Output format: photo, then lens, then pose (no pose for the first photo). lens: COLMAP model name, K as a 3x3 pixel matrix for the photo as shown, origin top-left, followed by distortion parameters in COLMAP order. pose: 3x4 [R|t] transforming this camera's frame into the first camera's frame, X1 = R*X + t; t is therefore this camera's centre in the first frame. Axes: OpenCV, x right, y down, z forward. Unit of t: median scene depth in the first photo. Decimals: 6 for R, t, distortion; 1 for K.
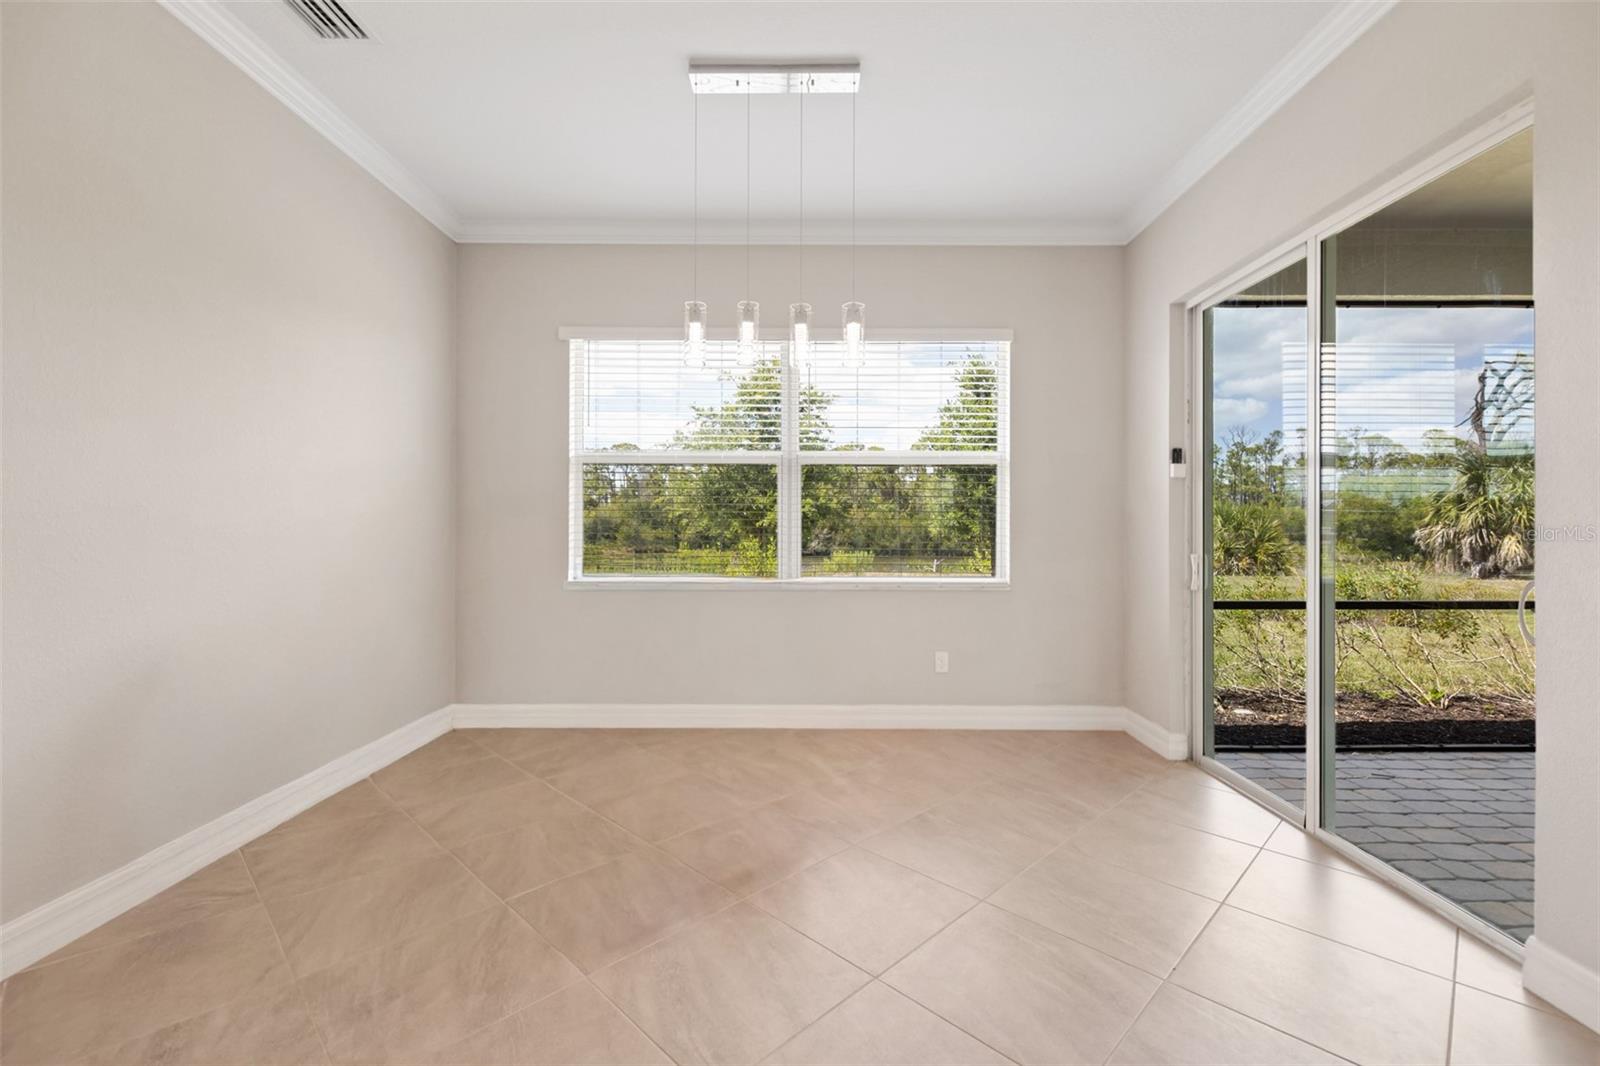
lens RADIAL K [[689.7, 0, 799.9], [0, 689.7, 527.9], [0, 0, 1]] dist [-0.001089, 0.000510]
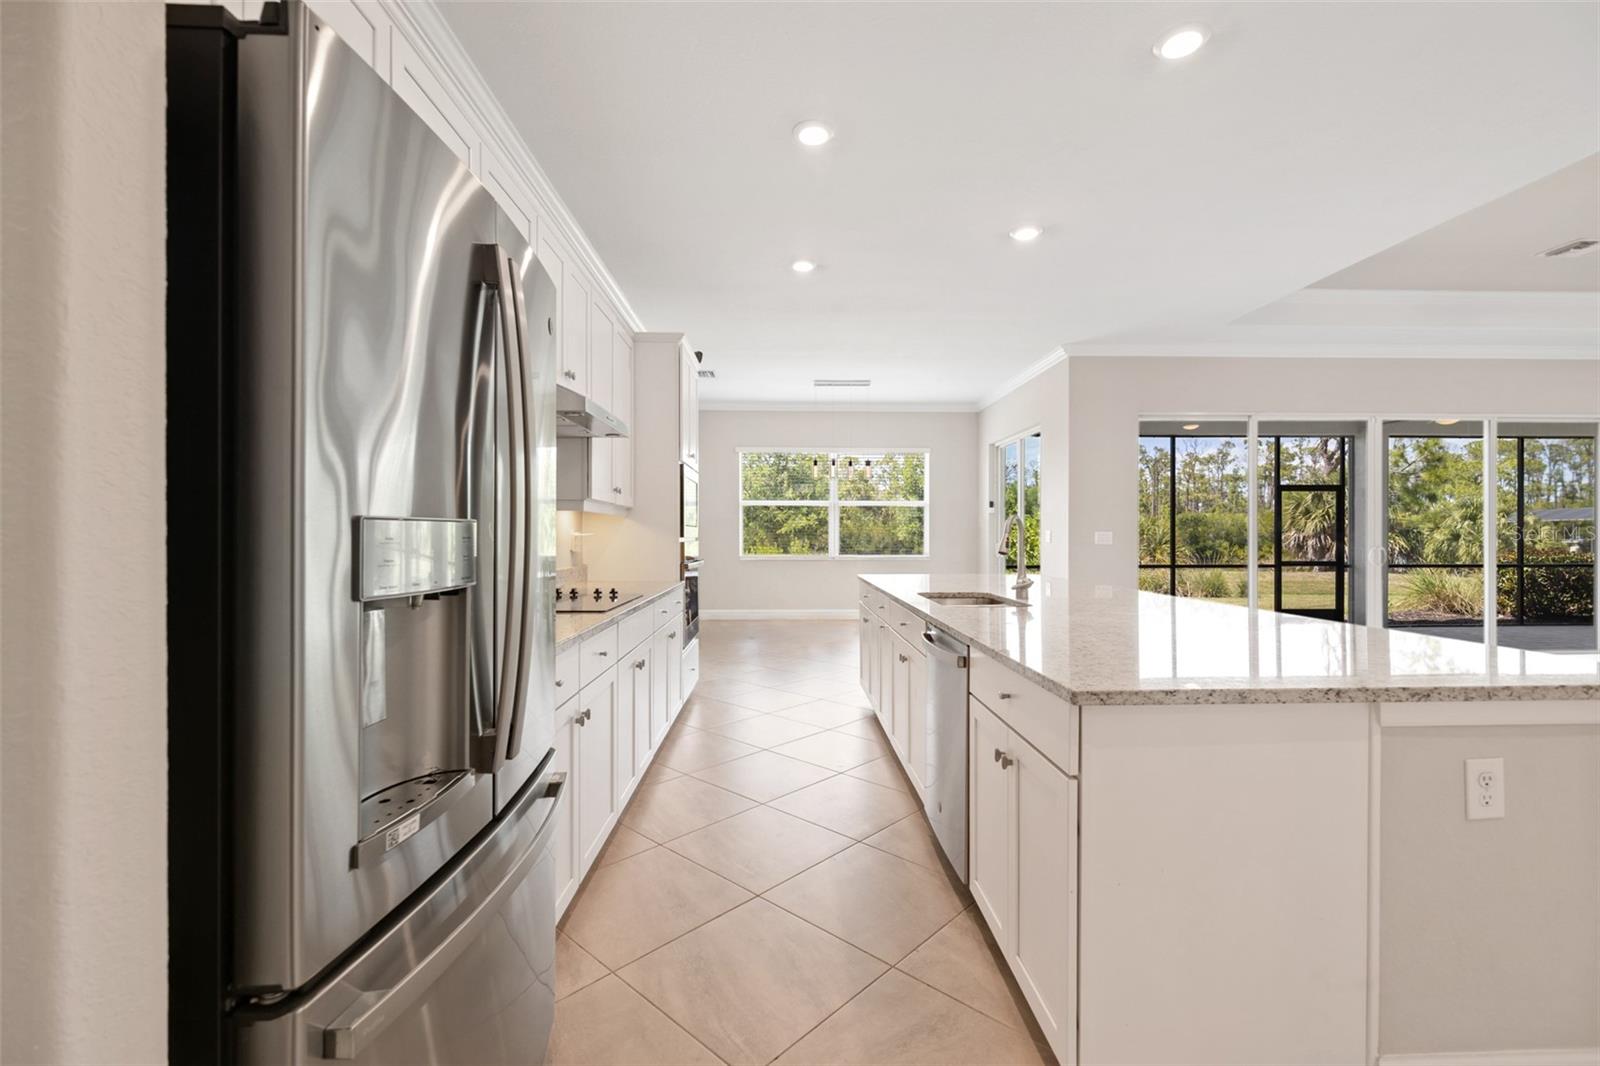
lens RADIAL K [[689.7, 0, 805.8], [0, 689.7, 536.2], [0, 0, 1]] dist [-0.001089, 0.000510]
pose [[0.998929, -0.003154, 0.046155, -0.039261], [0.003055, 0.999993, 0.002212, 0.000343], [-0.046162, -0.002069, 0.998932, -0.238130]]
